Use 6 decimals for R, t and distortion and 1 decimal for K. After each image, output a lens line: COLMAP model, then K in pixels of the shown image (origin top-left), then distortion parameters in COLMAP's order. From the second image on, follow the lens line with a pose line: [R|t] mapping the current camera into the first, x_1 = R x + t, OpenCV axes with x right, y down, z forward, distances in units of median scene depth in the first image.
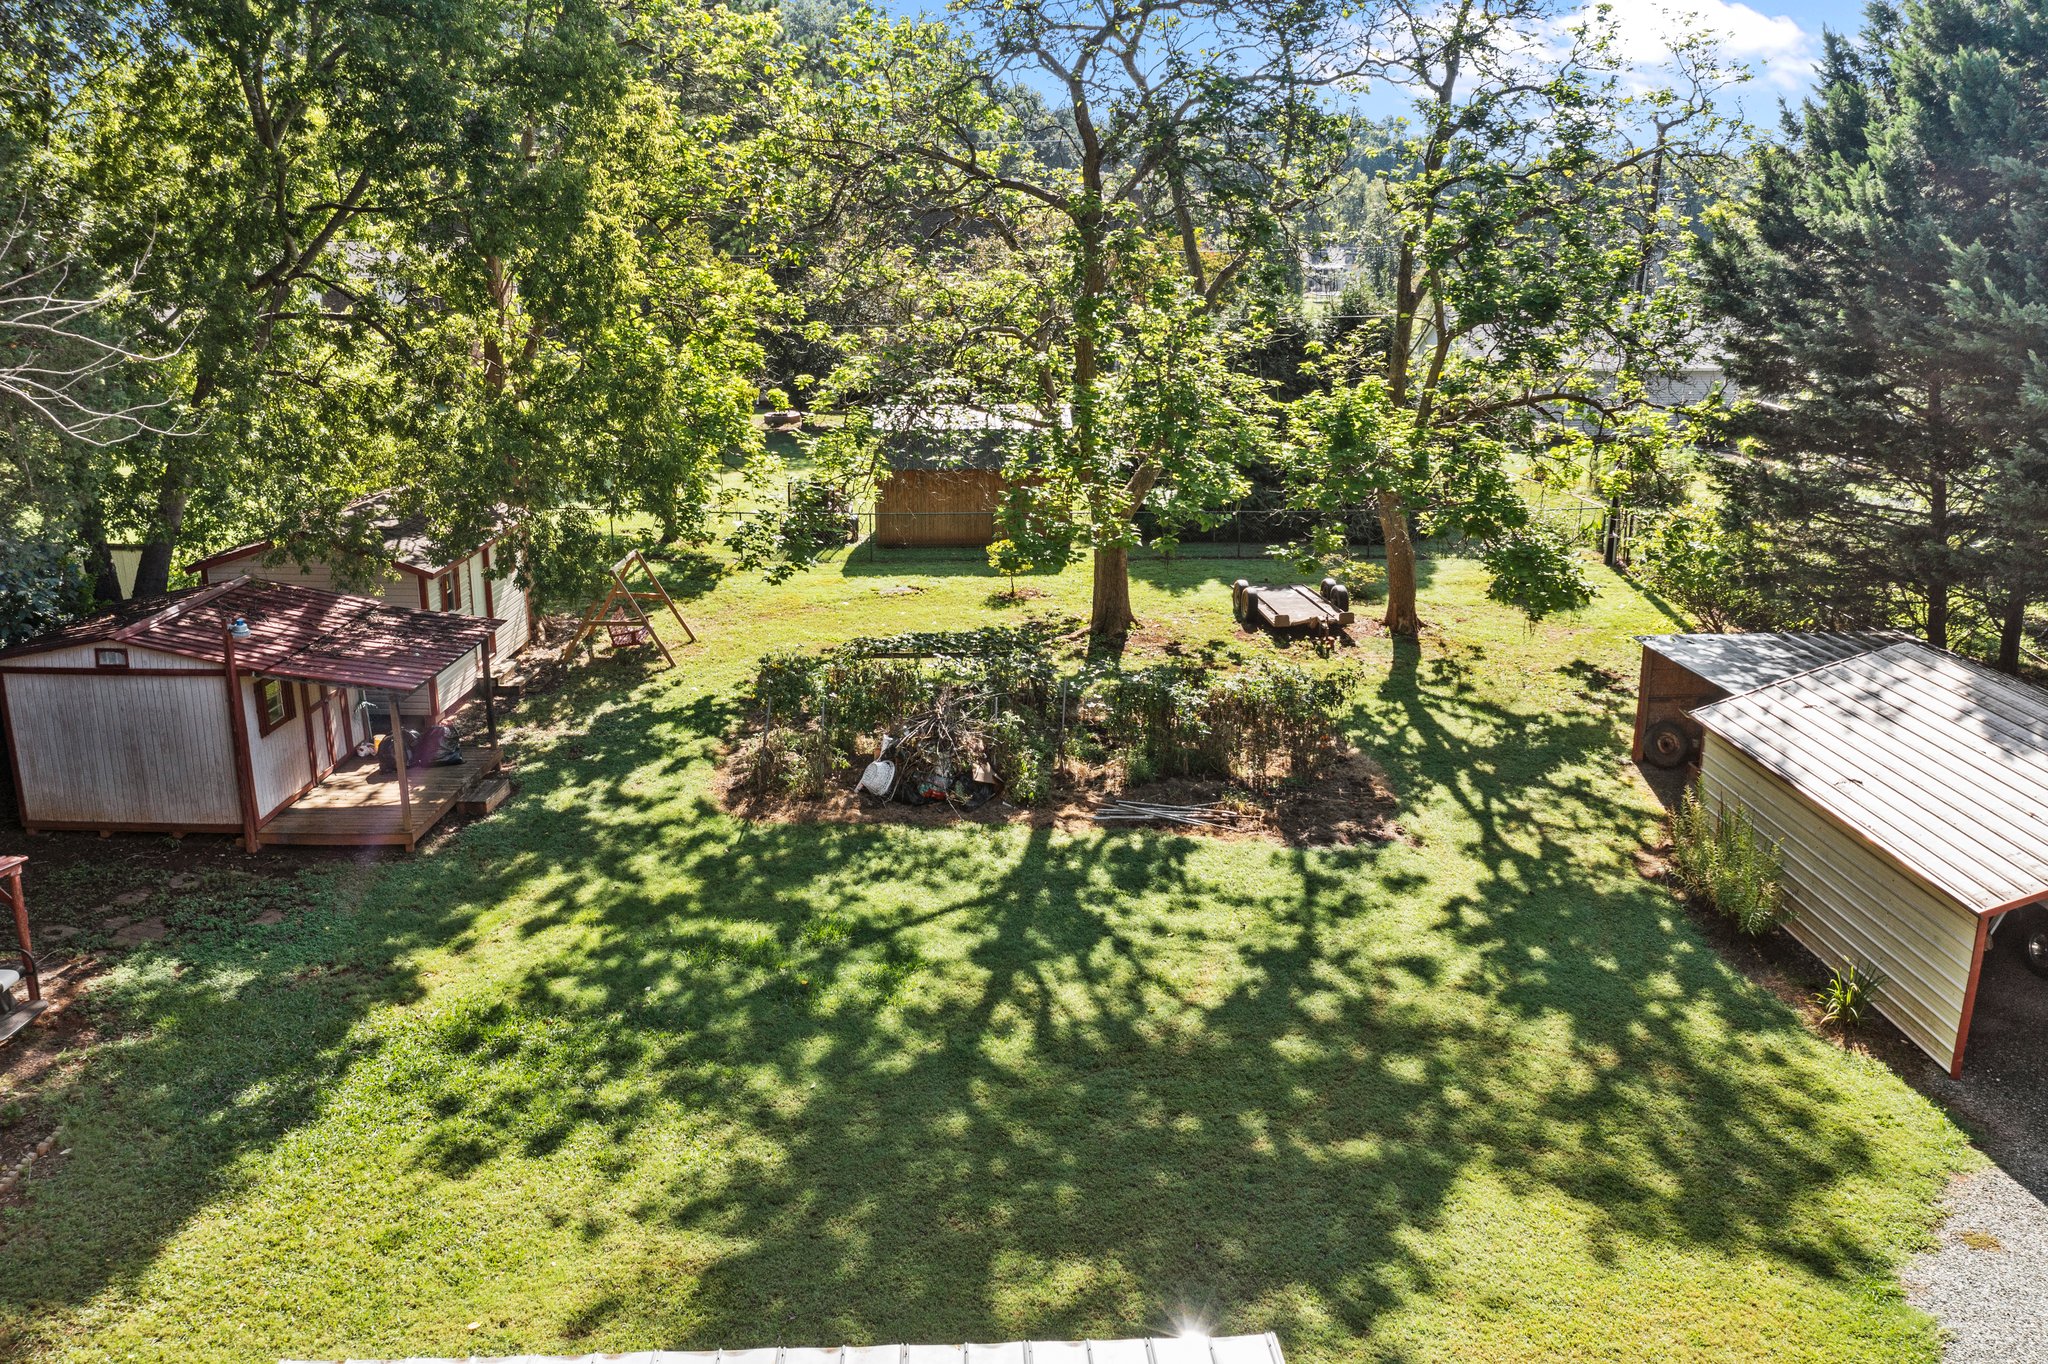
lens RADIAL K [[1594.2, 0, 1016.9], [0, 1594.2, 706.1], [0, 0, 1]] dist [-0.055062, -0.001699]
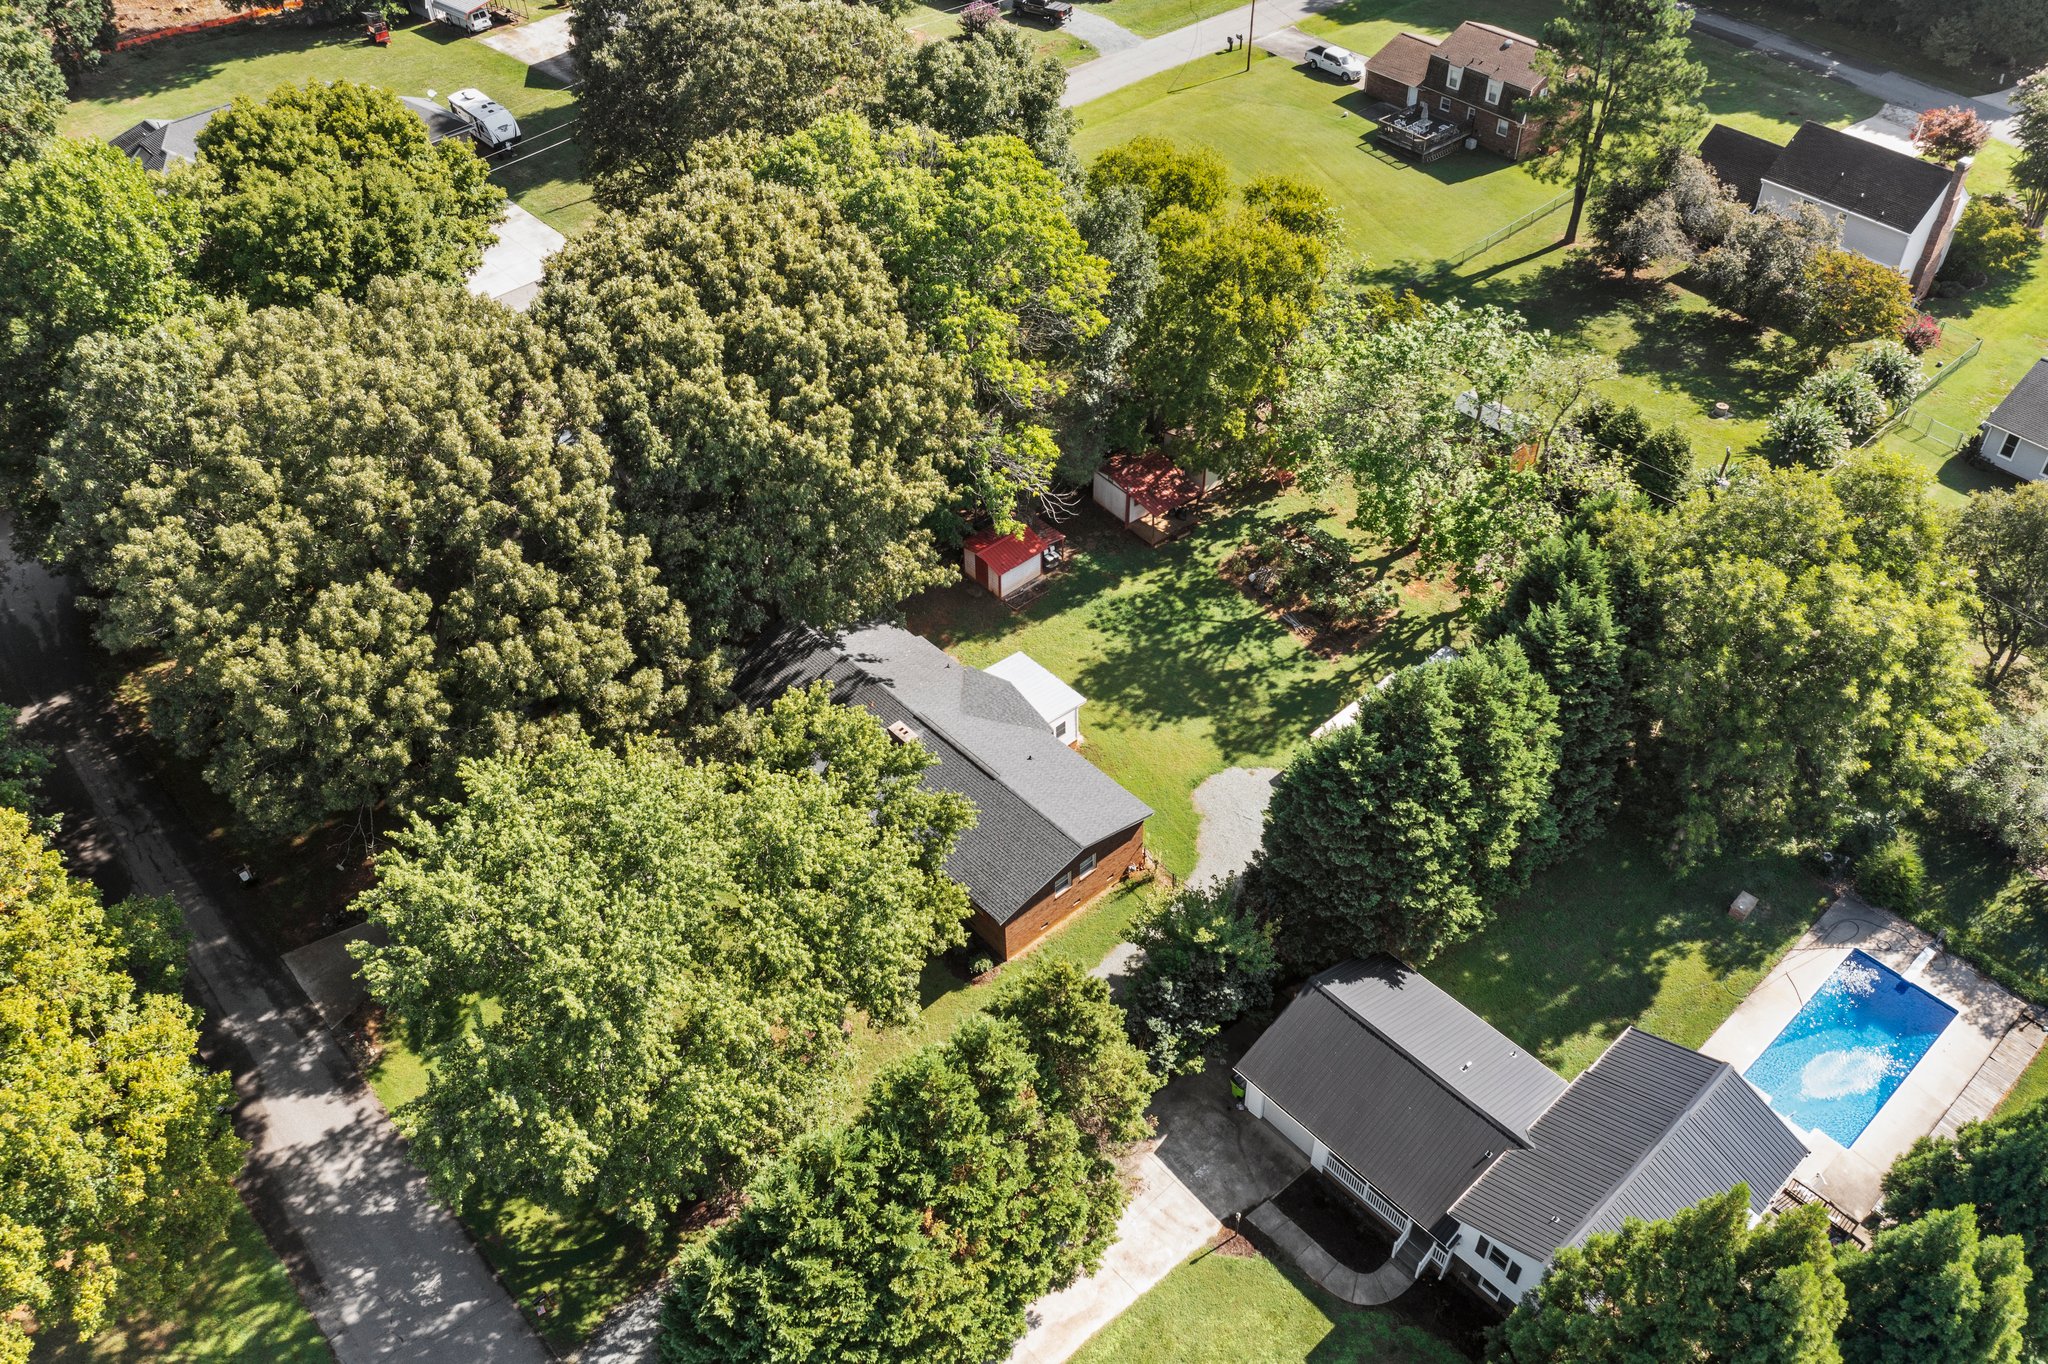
lens RADIAL K [[1660.8, 0, 1013.1], [0, 1660.8, 673.1], [0, 0, 1]] dist [-0.038391, 0.003566]
pose [[0.627420, 0.518474, -0.580973, 2.077960], [-0.202797, 0.829151, 0.520944, -1.802233], [0.751810, -0.209031, 0.625370, -2.079052]]
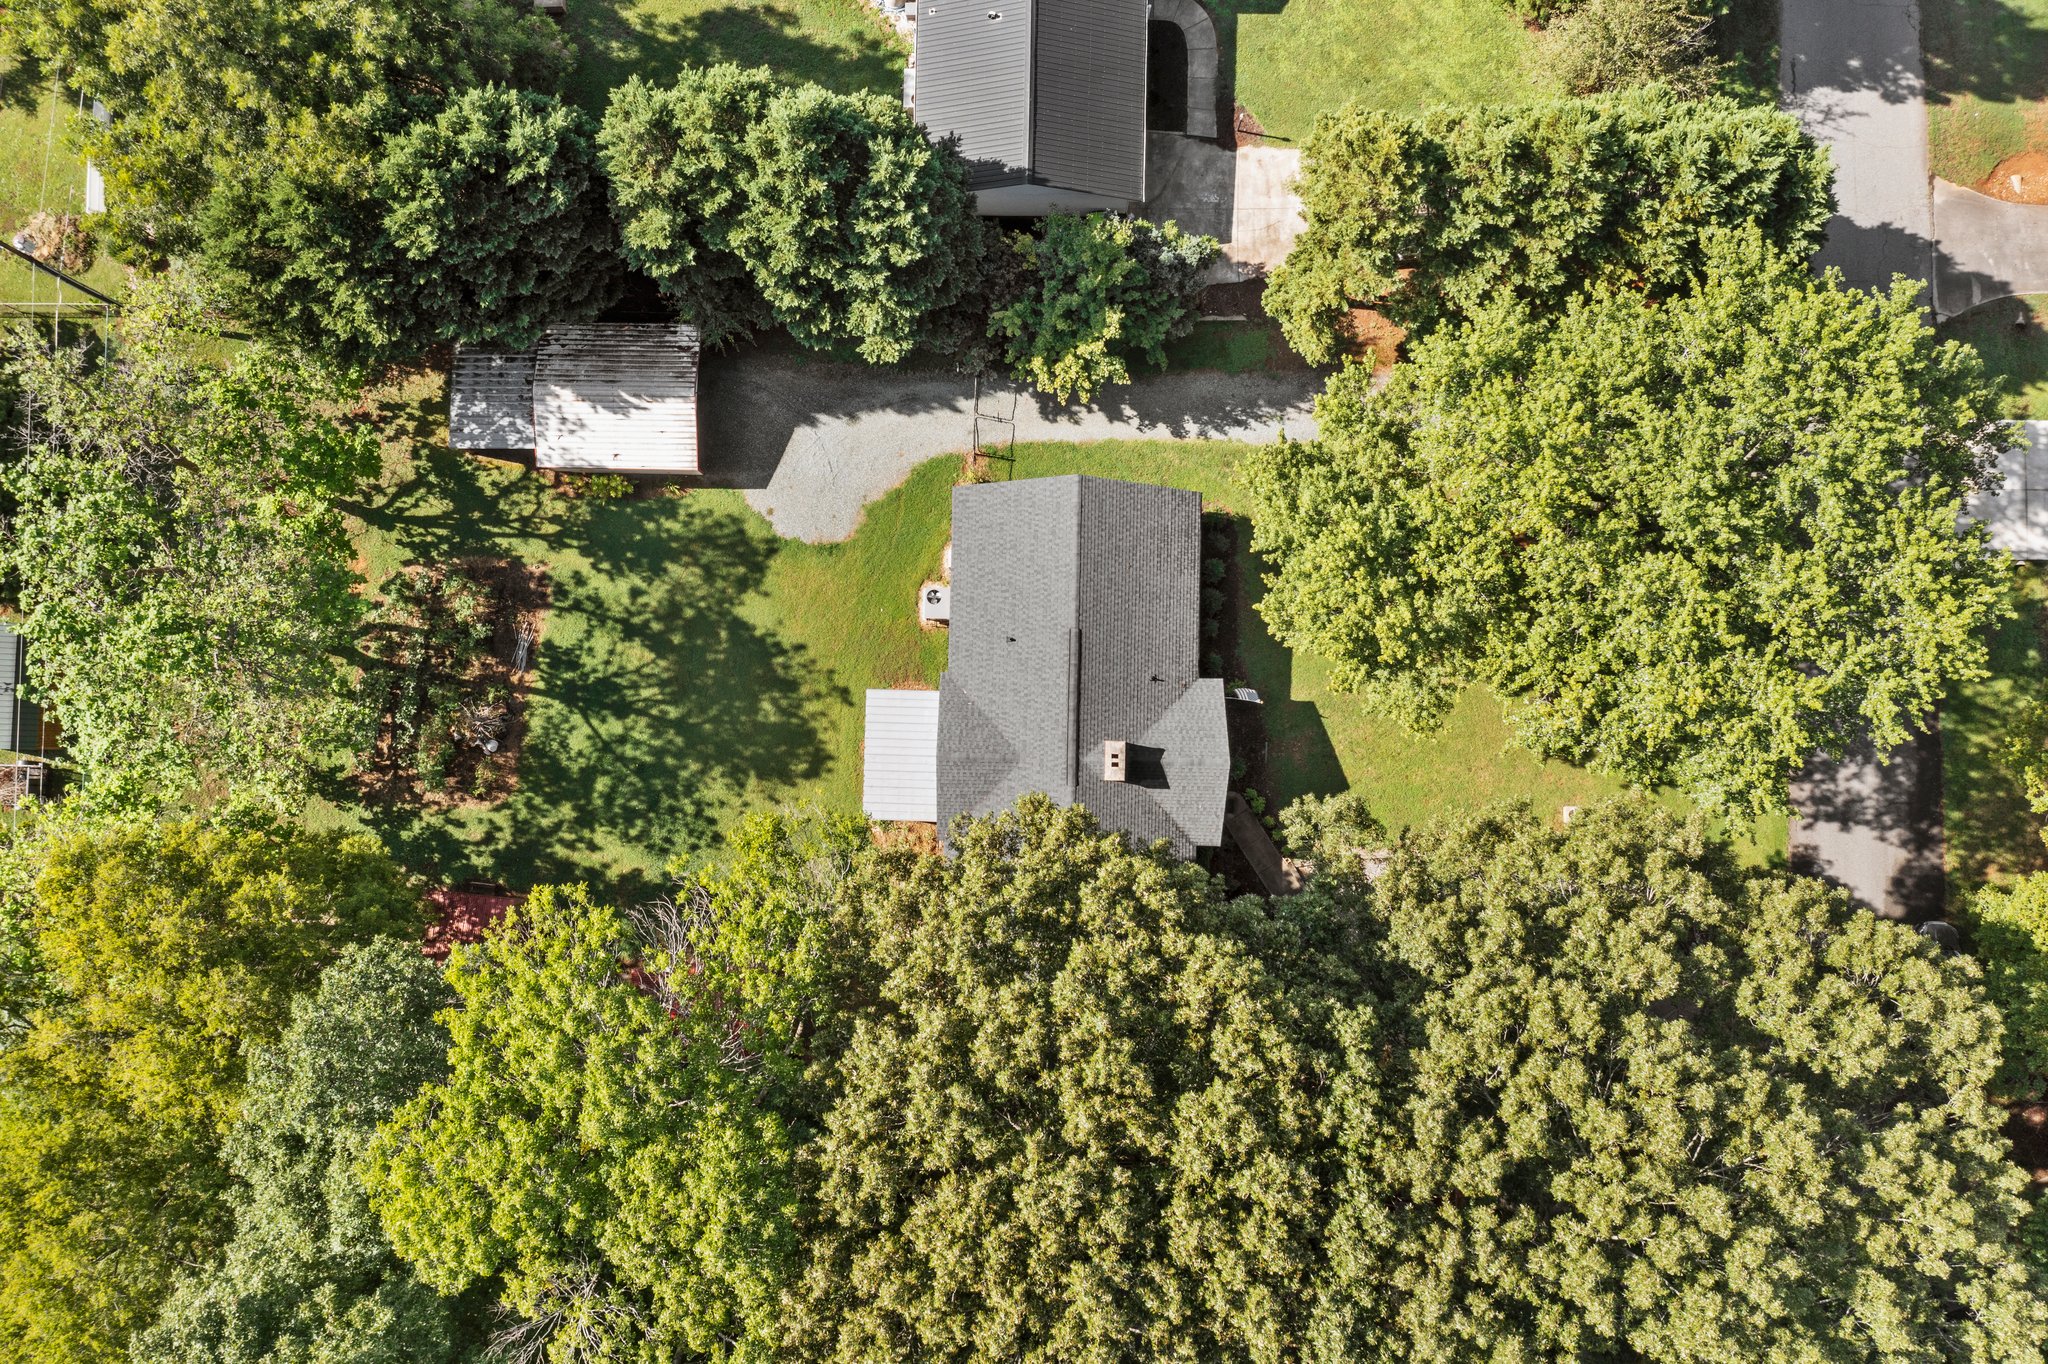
lens RADIAL K [[1642.7, 0, 1024.0], [0, 1642.7, 682.0], [0, 0, 1]] dist [-0.075183, -0.007188]
pose [[0.073869, -0.996013, 0.050019, -0.050723], [0.310544, 0.070636, 0.947931, -2.437685], [-0.947685, -0.054490, 0.314523, -0.789757]]
